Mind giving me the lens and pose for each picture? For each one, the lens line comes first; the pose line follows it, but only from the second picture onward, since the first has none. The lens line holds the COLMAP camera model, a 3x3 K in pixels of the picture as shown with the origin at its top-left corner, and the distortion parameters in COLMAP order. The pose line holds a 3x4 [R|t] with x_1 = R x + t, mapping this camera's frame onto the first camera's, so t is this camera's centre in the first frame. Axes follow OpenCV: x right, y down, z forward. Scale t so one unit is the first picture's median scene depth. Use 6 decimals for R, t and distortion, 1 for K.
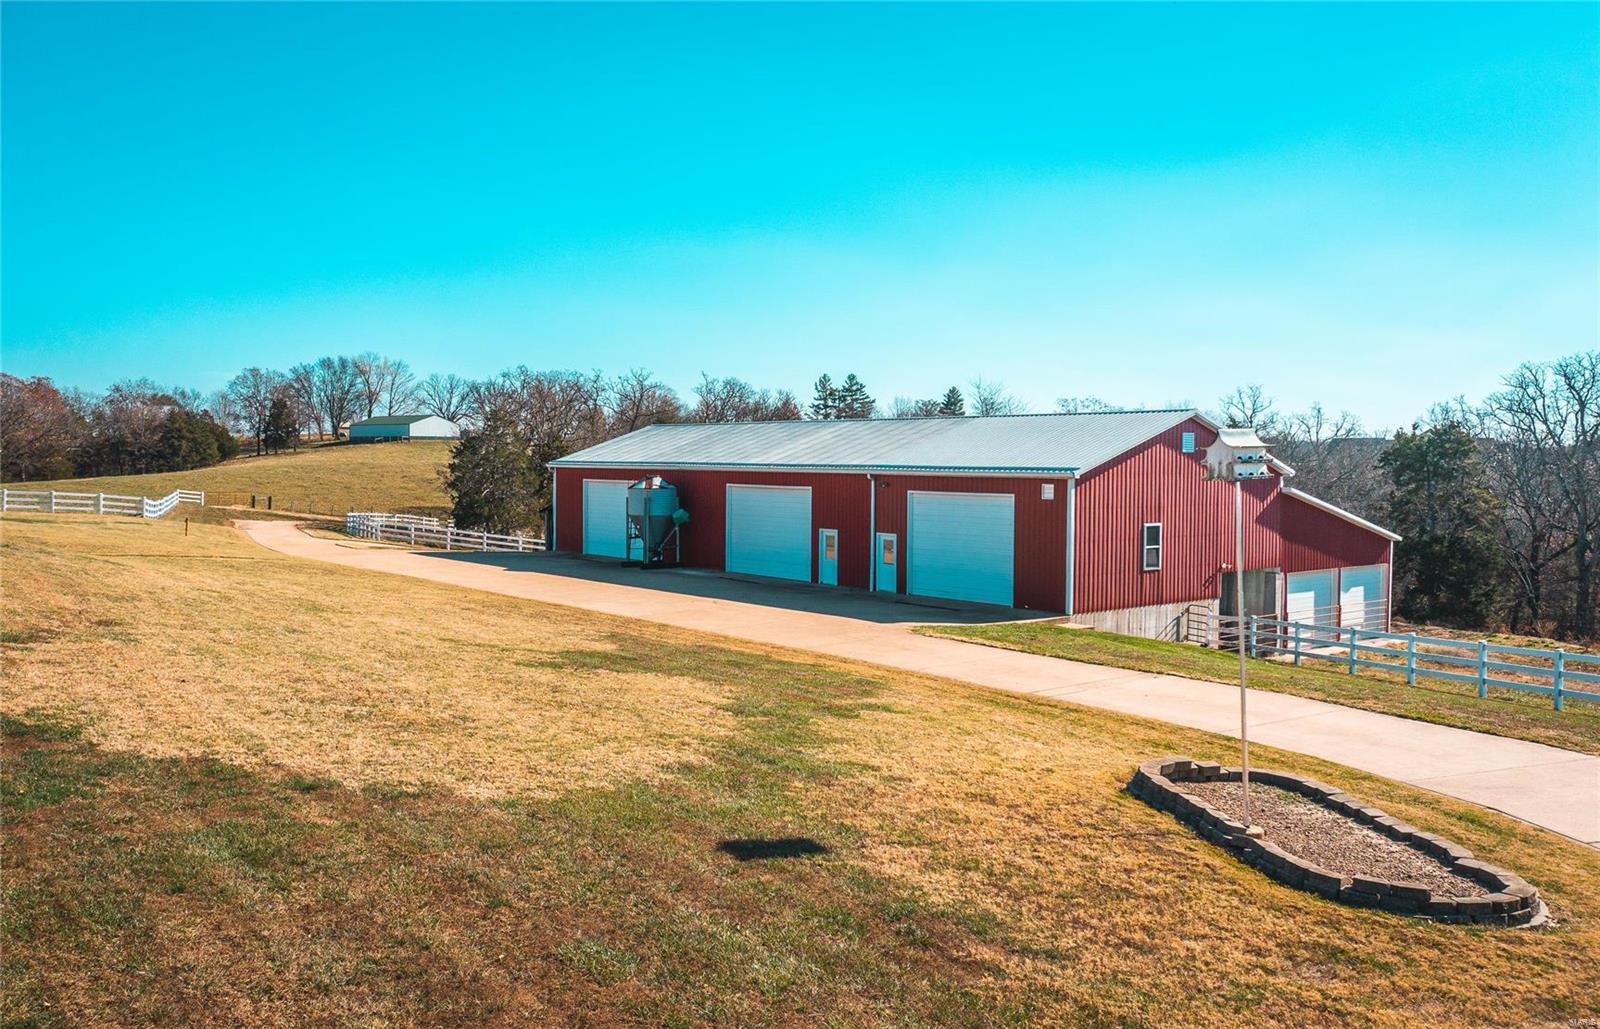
lens RADIAL K [[1321.3, 0, 800.0], [0, 1321.3, 514.5], [0, 0, 1]] dist [-0.007314, -0.007444]
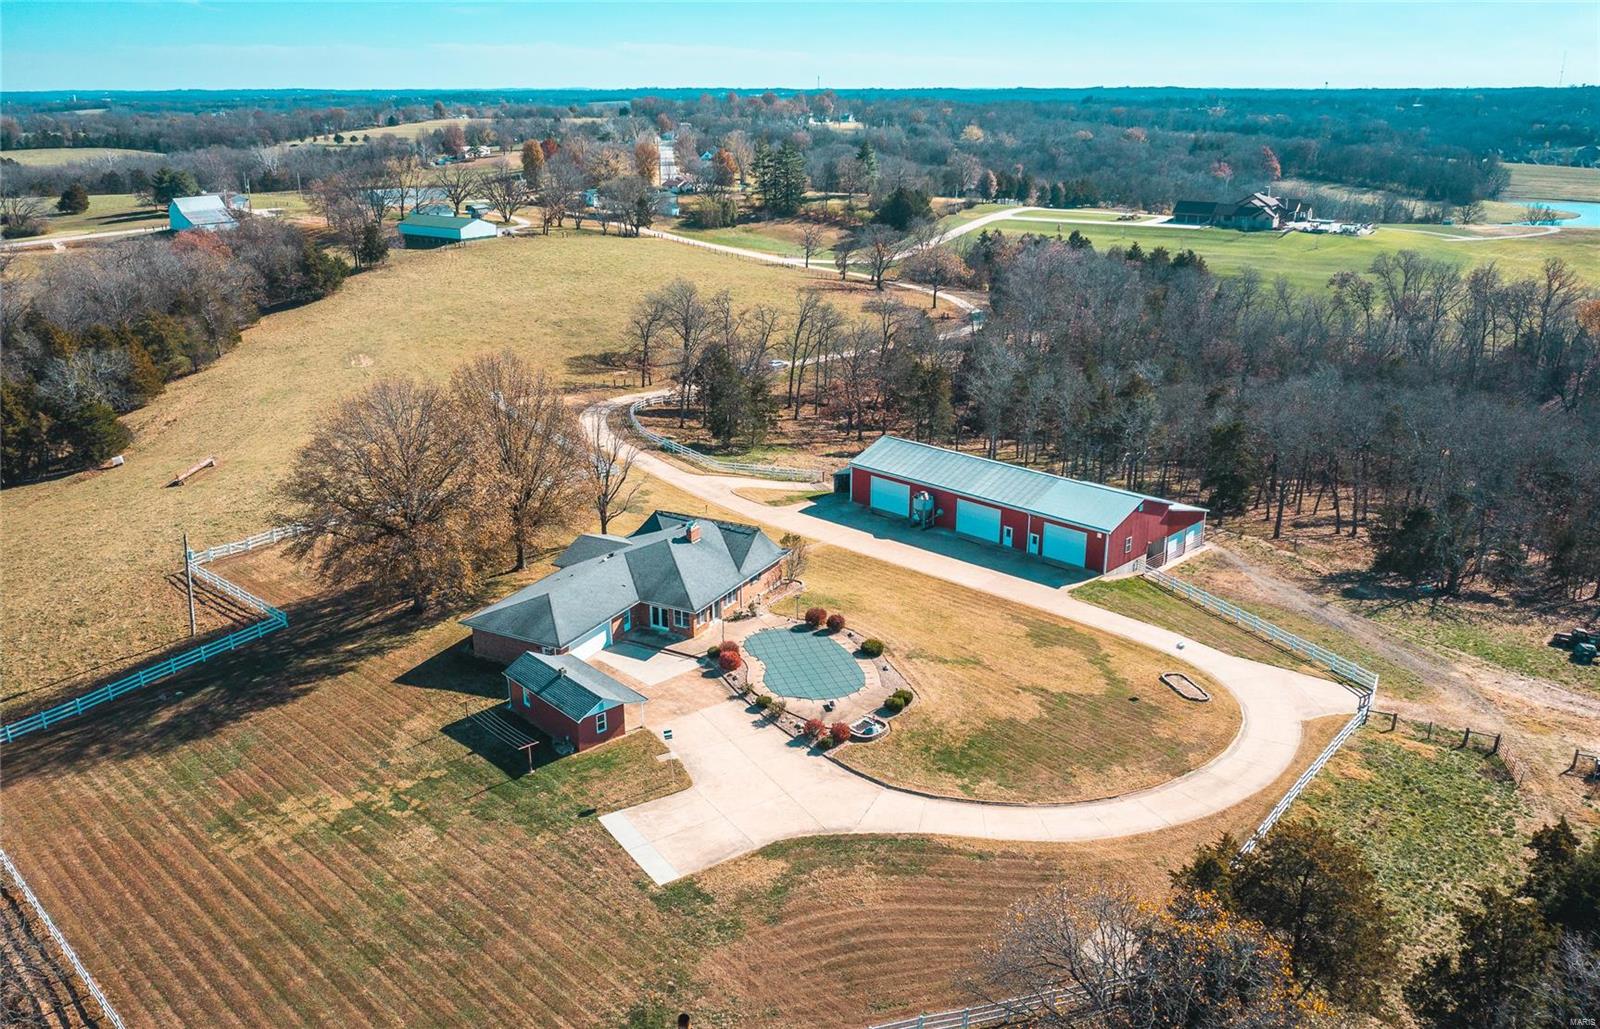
lens RADIAL K [[1321.3, 0, 800.0], [0, 1321.3, 514.5], [0, 0, 1]] dist [-0.007314, -0.007444]
pose [[0.993002, -0.049778, 0.107090, -0.749769], [0.019272, 0.962971, 0.268916, -0.813311], [-0.116511, -0.264970, 0.957192, -1.678699]]
